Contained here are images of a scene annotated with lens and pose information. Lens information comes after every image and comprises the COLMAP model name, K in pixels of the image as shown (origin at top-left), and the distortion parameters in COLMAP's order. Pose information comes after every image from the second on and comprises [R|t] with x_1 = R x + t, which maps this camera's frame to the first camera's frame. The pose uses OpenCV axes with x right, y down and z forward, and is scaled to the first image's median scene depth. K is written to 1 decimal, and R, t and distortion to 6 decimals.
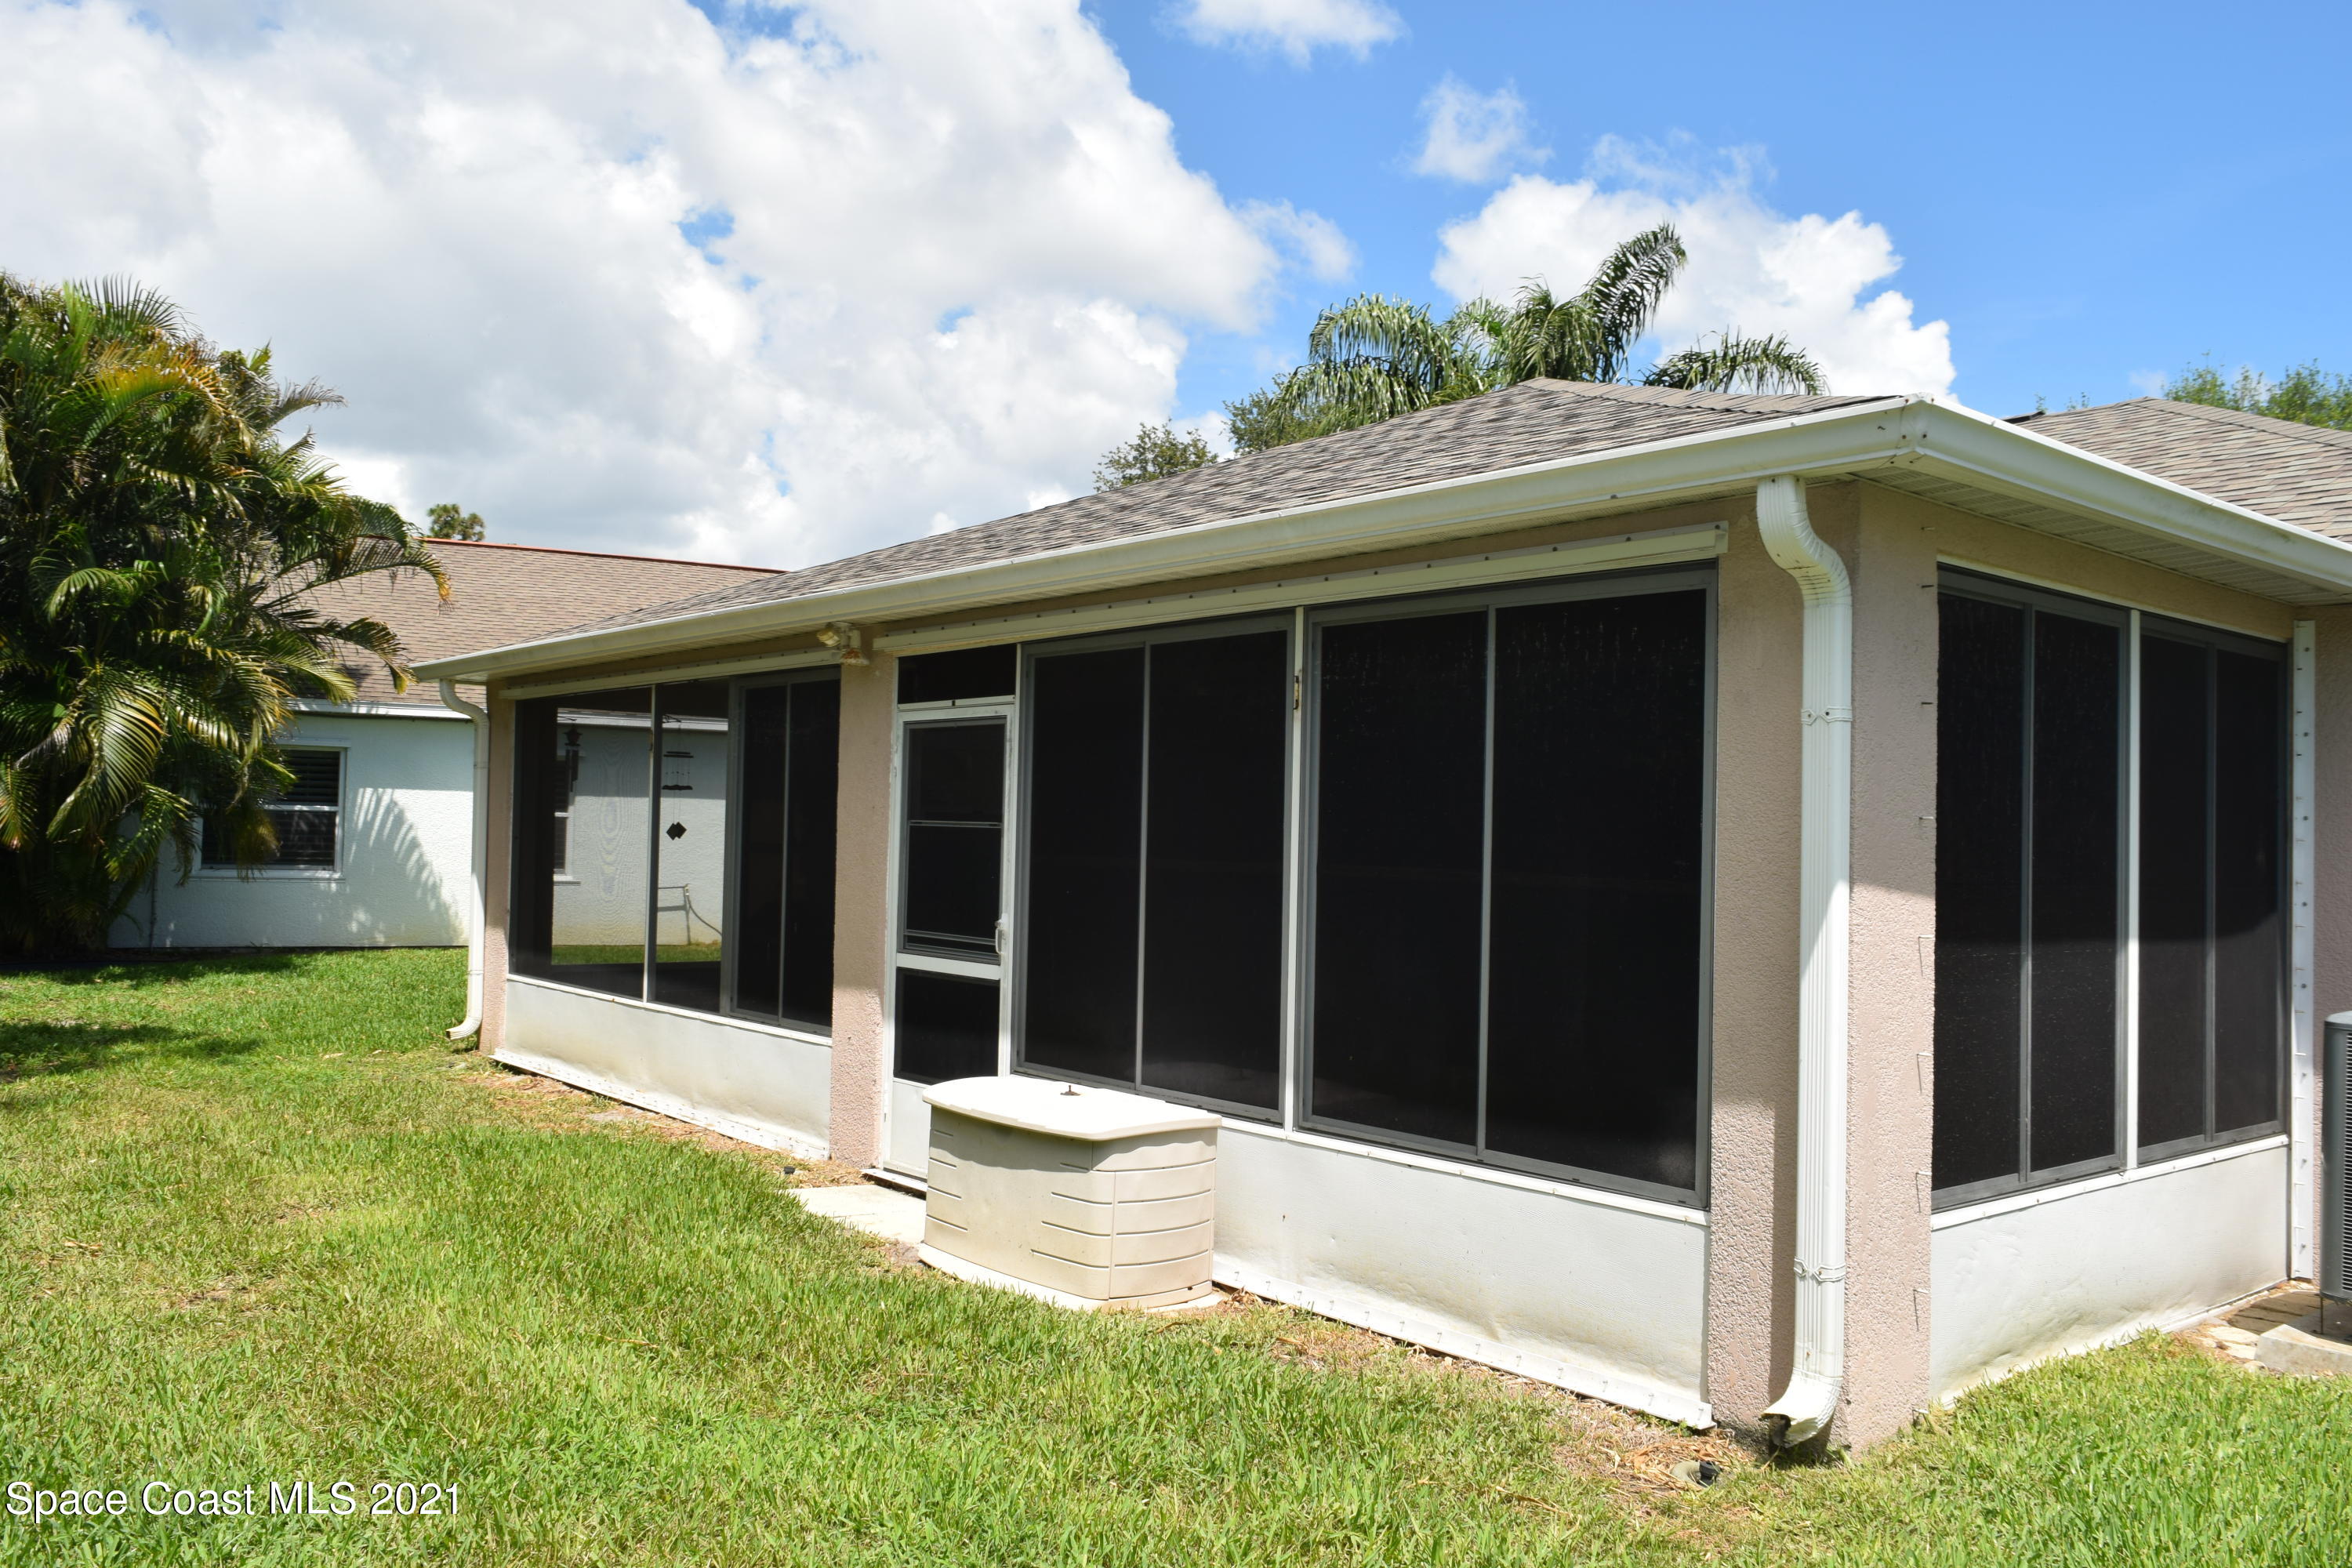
lens RADIAL K [[1838.9, 0, 1167.0], [0, 1838.9, 779.5], [0, 0, 1]] dist [-0.011858, 0.009506]
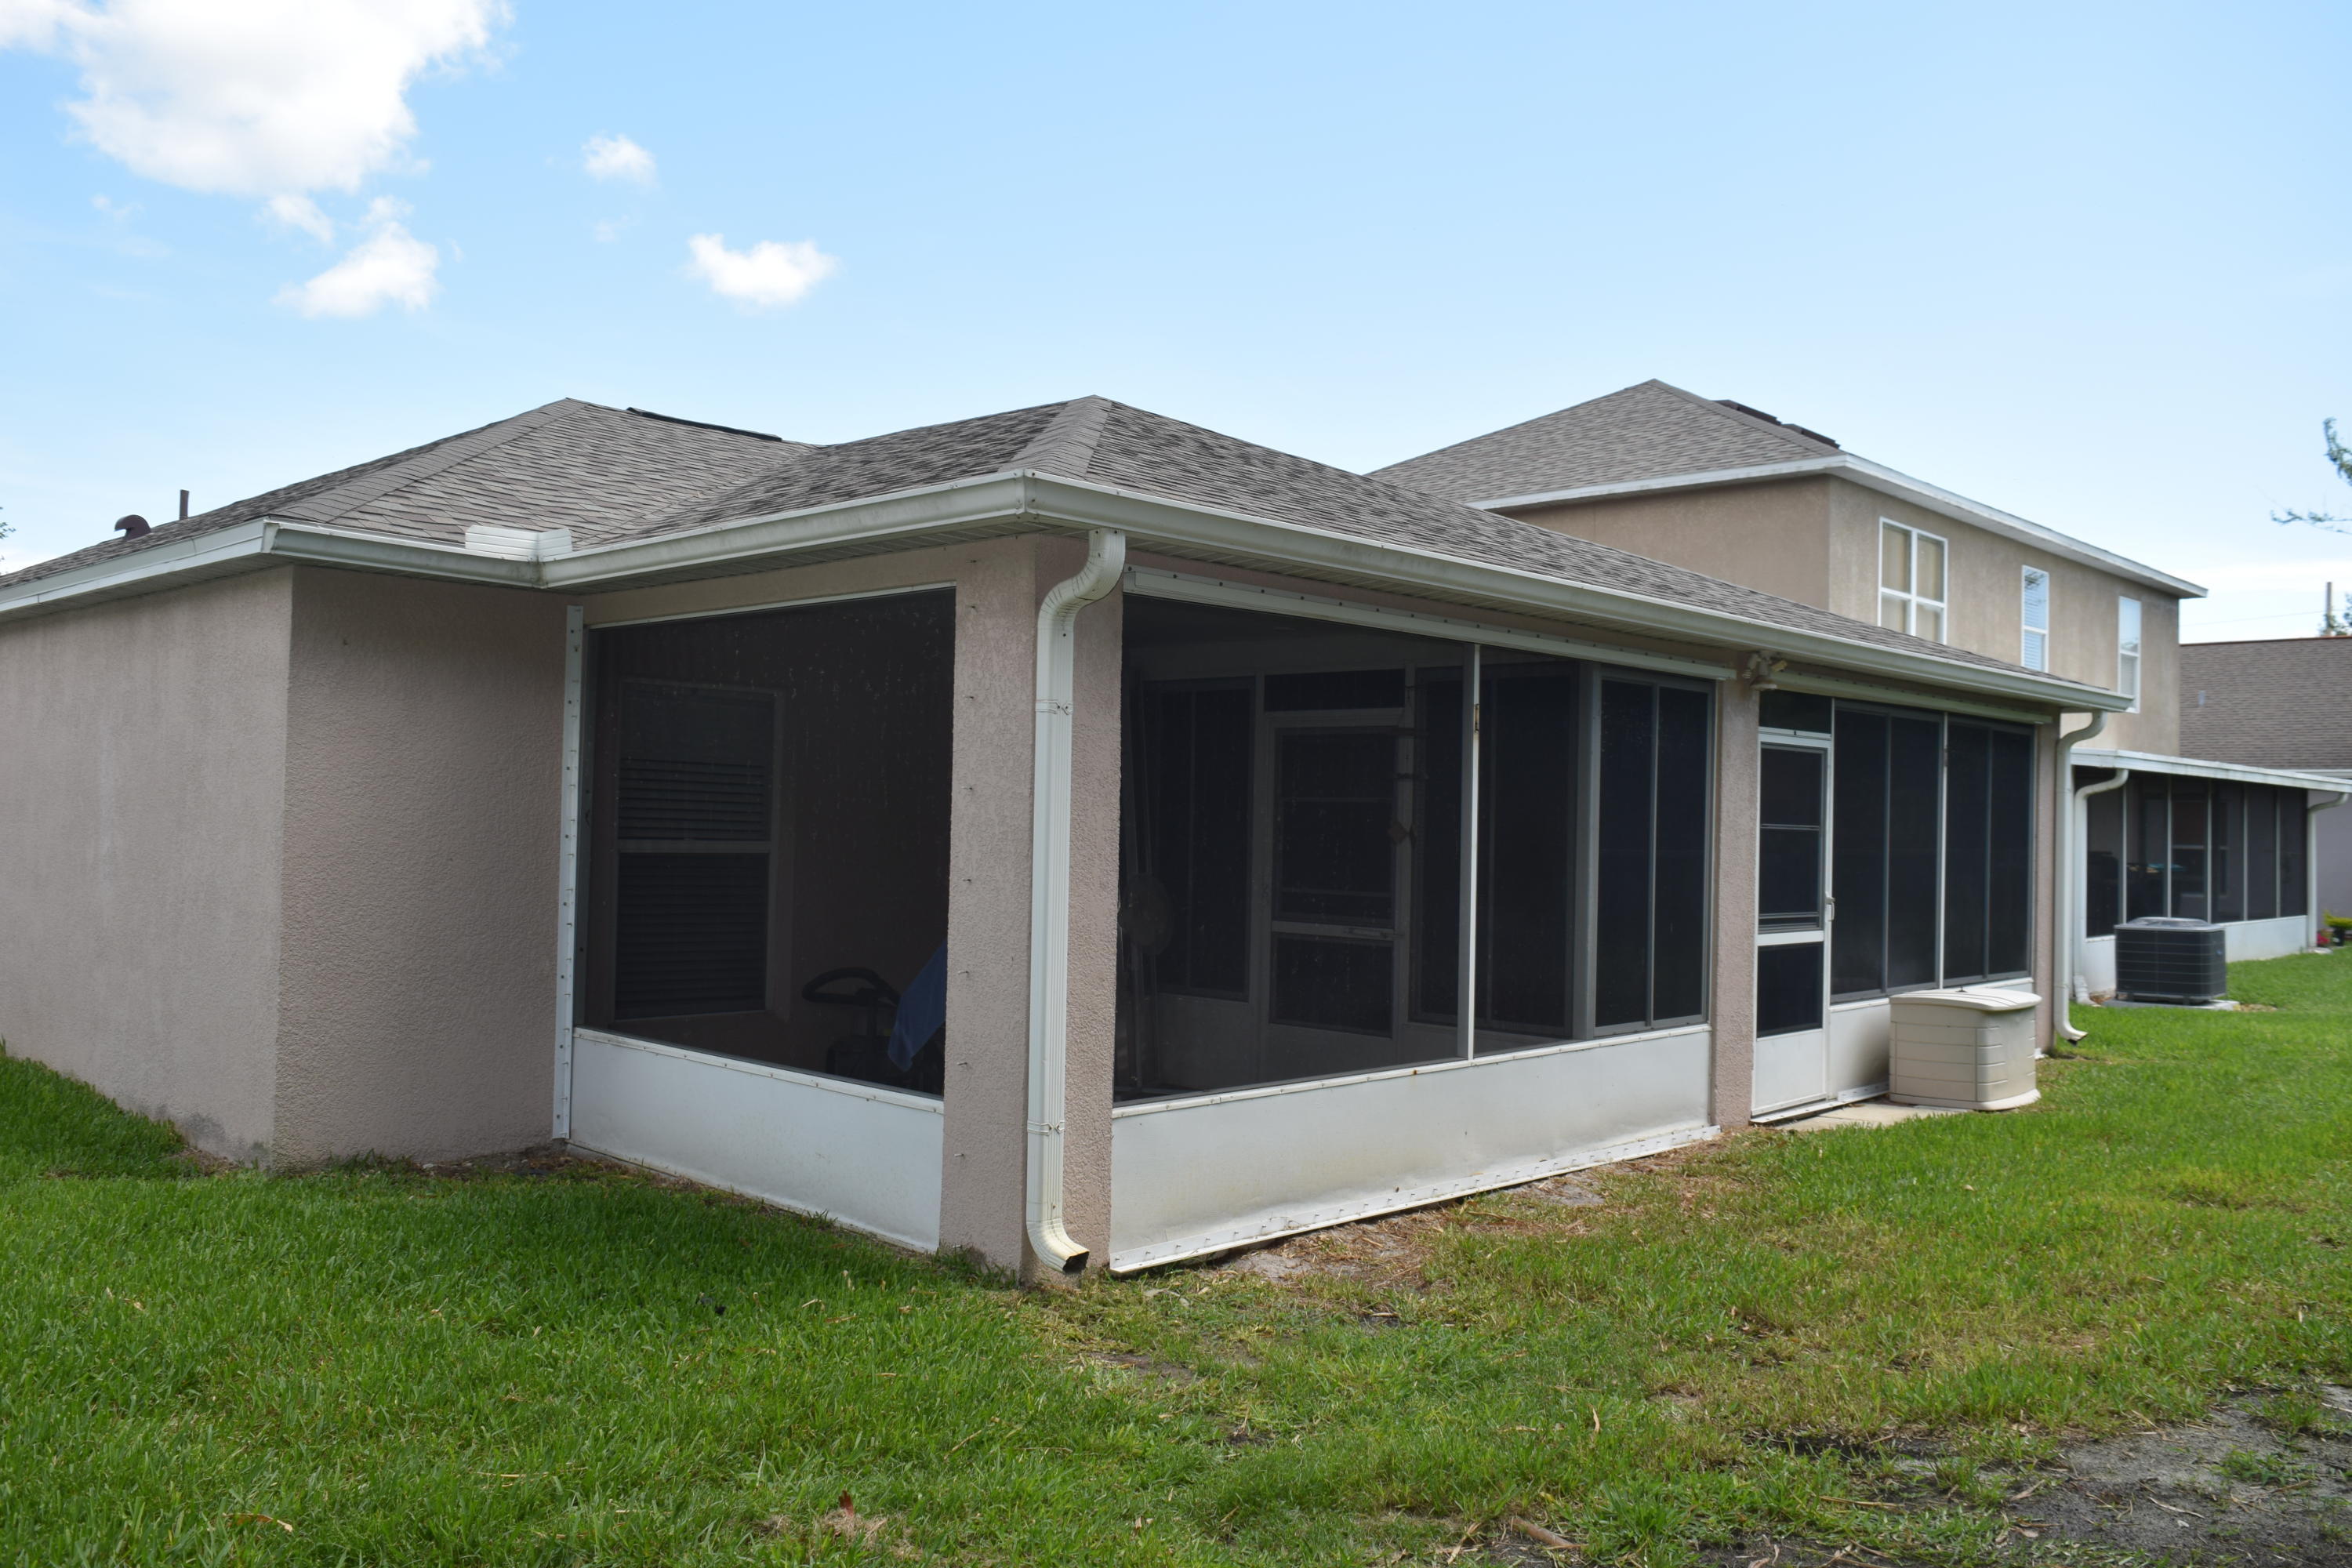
lens RADIAL K [[1838.9, 0, 1167.0], [0, 1838.9, 779.5], [0, 0, 1]] dist [-0.011858, 0.009506]
pose [[-0.096956, 0.000107, 0.995289, -1.299692], [-0.055435, 0.998447, -0.005507, 0.021594], [-0.993744, -0.055708, -0.096800, 1.500393]]
